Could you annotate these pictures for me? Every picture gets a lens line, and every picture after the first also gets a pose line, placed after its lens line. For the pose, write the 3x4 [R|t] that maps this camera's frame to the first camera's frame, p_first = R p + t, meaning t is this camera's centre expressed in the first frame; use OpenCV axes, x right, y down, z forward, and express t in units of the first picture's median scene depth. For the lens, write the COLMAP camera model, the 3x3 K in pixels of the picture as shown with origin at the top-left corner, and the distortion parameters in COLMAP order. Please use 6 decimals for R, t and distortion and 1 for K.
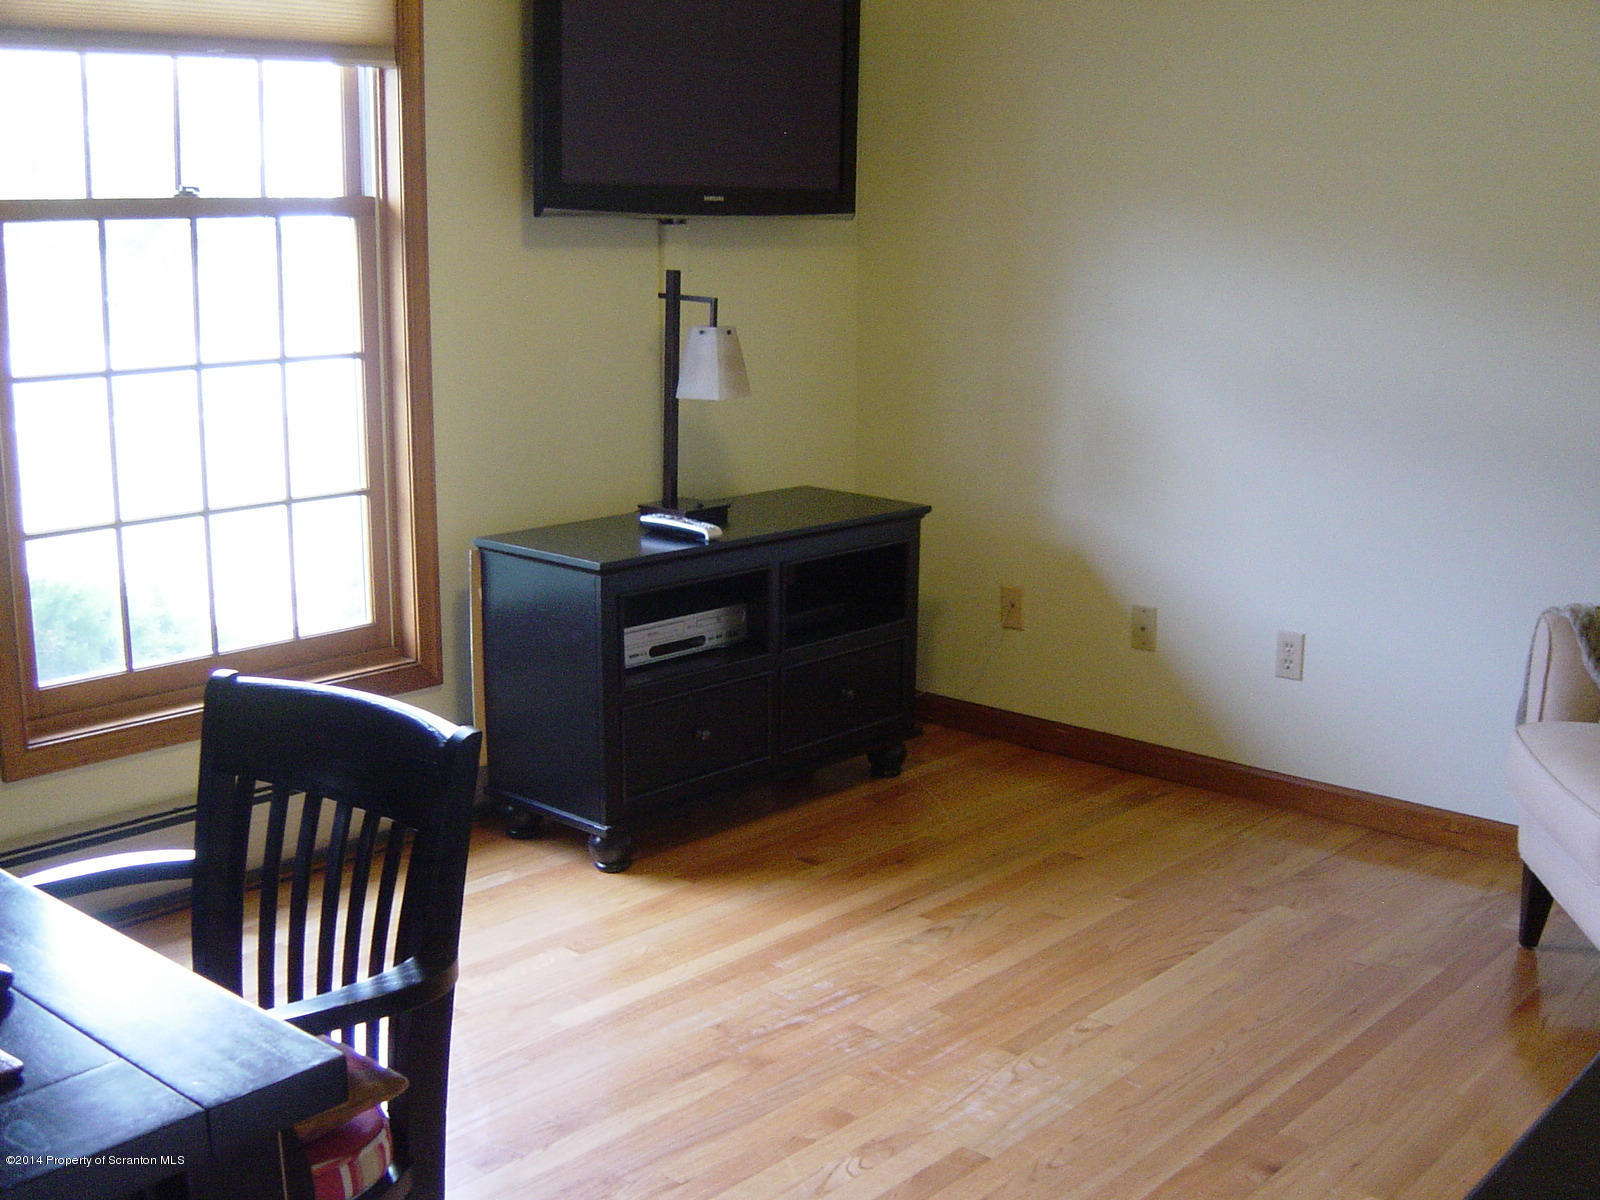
lens RADIAL K [[1828.5, 0, 800.0], [0, 1828.5, 600.0], [0, 0, 1]] dist [-0.150837, 0.043448]
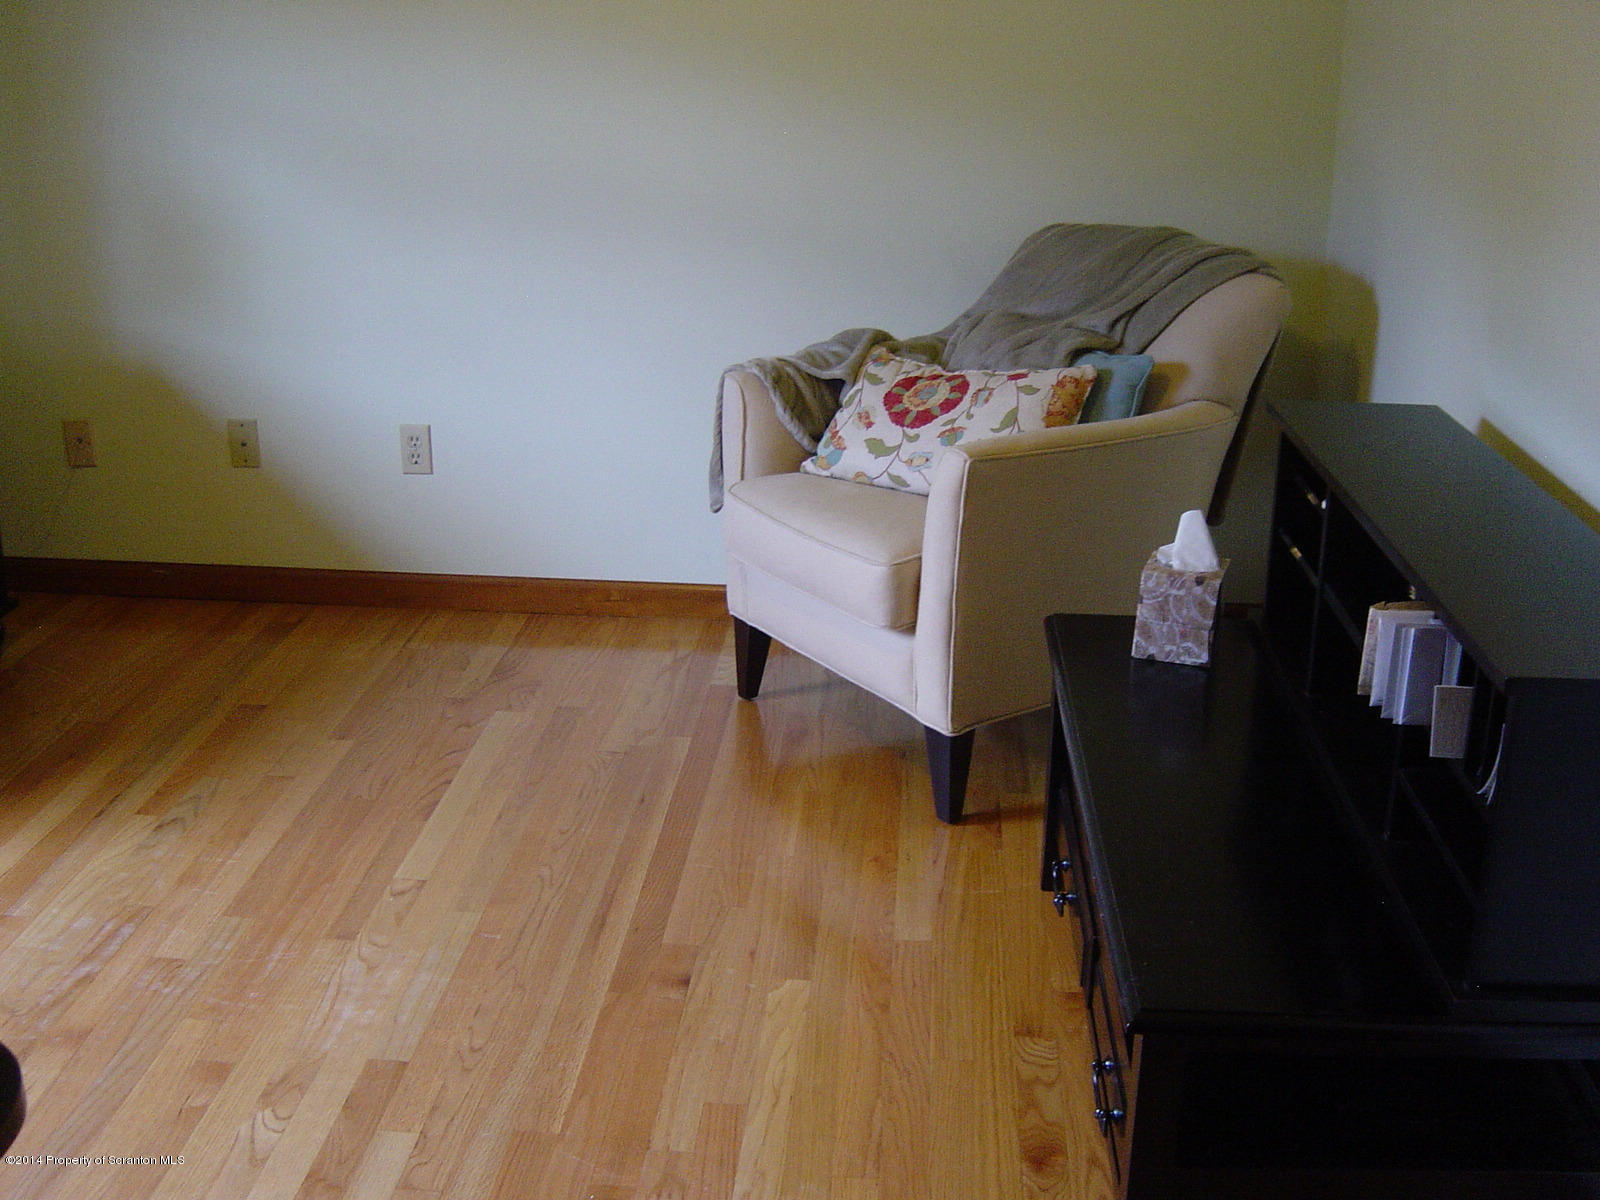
lens RADIAL K [[1828.5, 0, 800.0], [0, 1828.5, 600.0], [0, 0, 1]] dist [-0.150837, 0.043448]
pose [[0.788771, -0.192237, 0.583854, -0.178413], [0.117623, 0.979490, 0.163597, -0.030467], [-0.603328, -0.060366, 0.795205, 0.153663]]
